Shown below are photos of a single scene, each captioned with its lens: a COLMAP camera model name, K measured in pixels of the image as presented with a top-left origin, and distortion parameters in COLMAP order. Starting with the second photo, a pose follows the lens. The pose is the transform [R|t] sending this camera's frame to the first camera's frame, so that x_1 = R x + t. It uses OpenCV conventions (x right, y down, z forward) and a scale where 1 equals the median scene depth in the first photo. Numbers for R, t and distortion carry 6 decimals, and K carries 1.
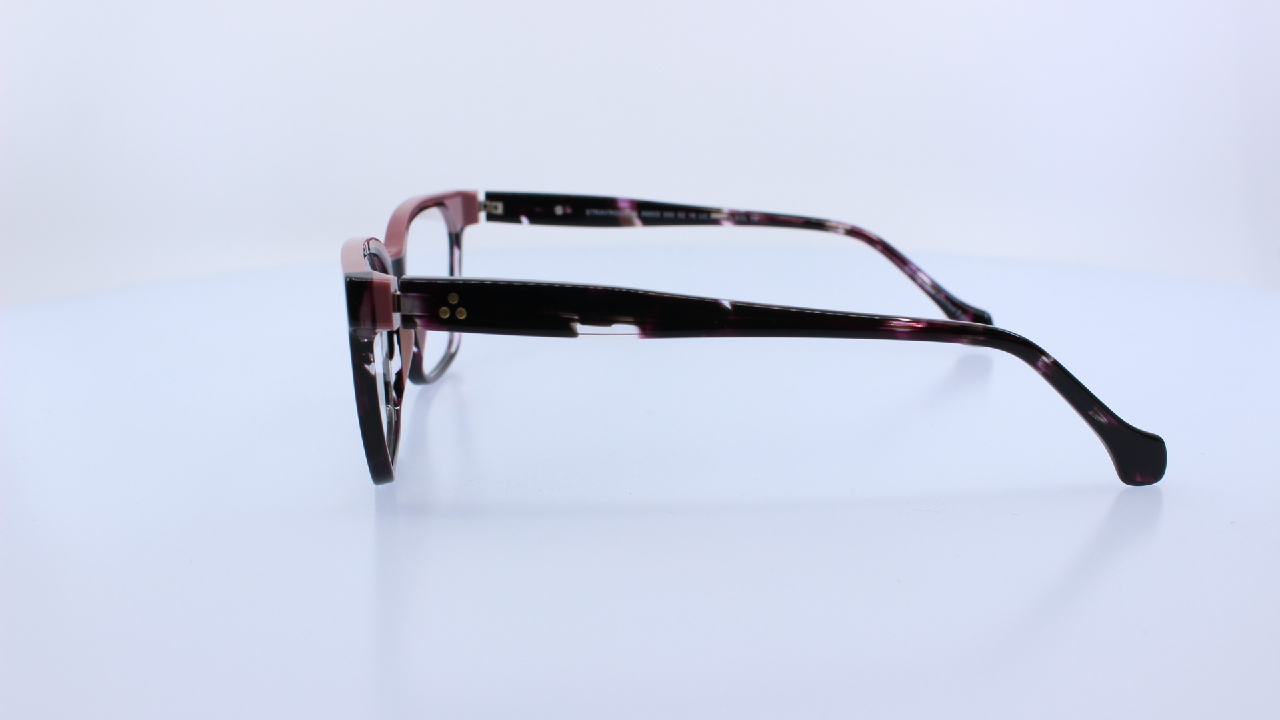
lens RADIAL K [[1257.0, 0, 632.7], [0, 1257.0, 359.6], [0, 0, 1]] dist [-0.138121, 0.000000]
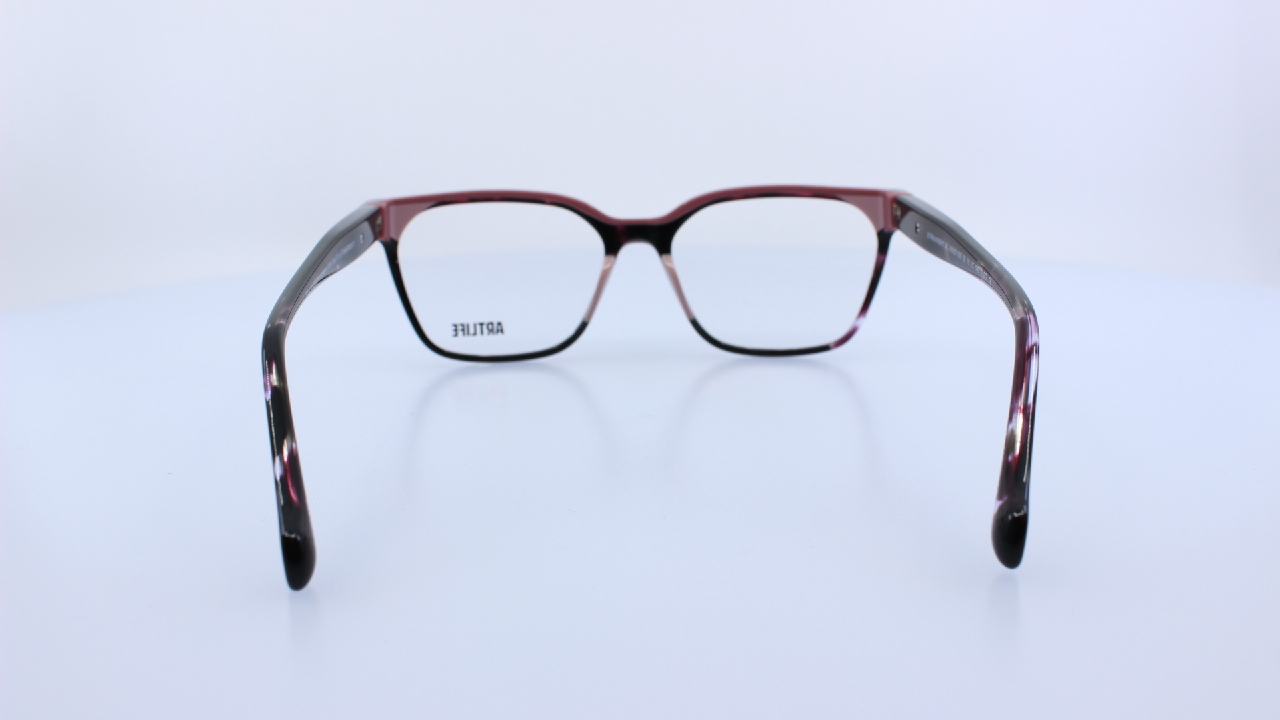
lens RADIAL K [[1257.0, 0, 636.9], [0, 1257.0, 355.7], [0, 0, 1]] dist [-0.138121, 0.000000]
pose [[0.014022, 0.249790, -0.968198, 0.808712], [-0.220671, 0.945192, 0.240659, -0.200861], [0.975247, 0.210279, 0.068375, 0.764155]]
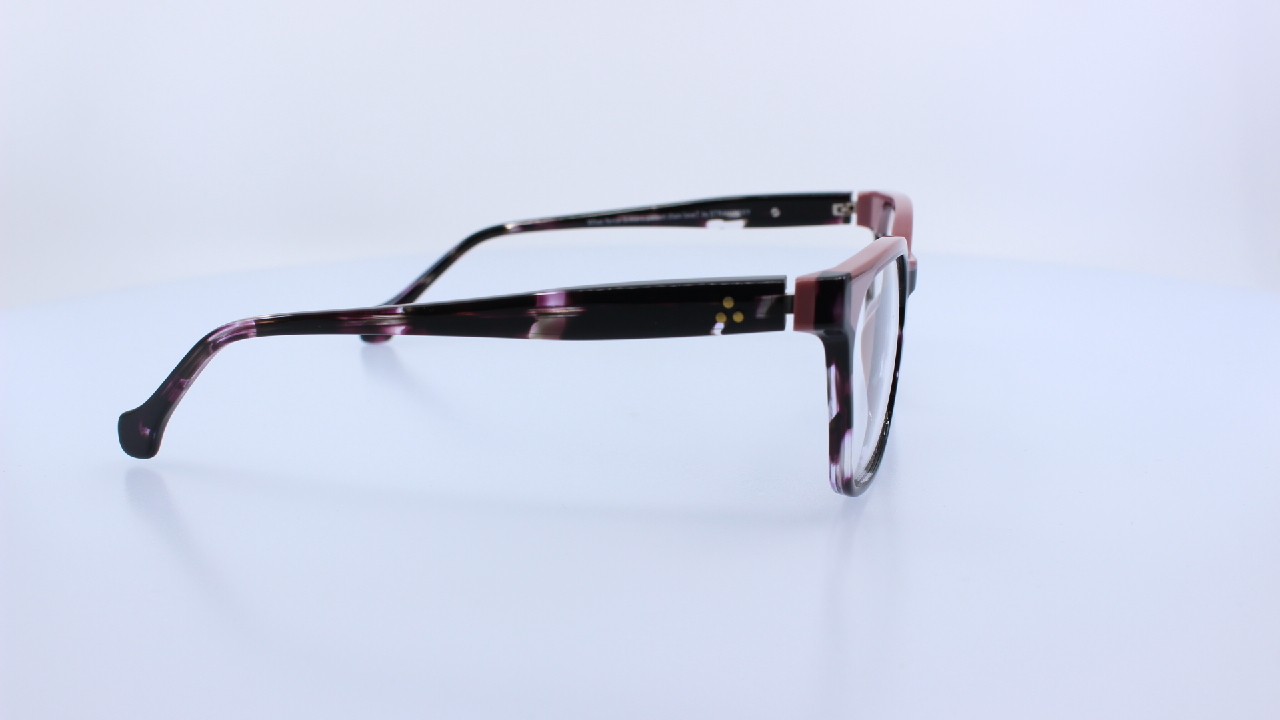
lens RADIAL K [[1257.0, 0, 642.3], [0, 1257.0, 364.5], [0, 0, 1]] dist [-0.138121, 0.000000]
pose [[-0.967387, -0.032673, 0.251185, -0.201670], [0.086066, 0.890252, 0.447263, -0.367939], [-0.238231, 0.454295, -0.858406, 1.540578]]
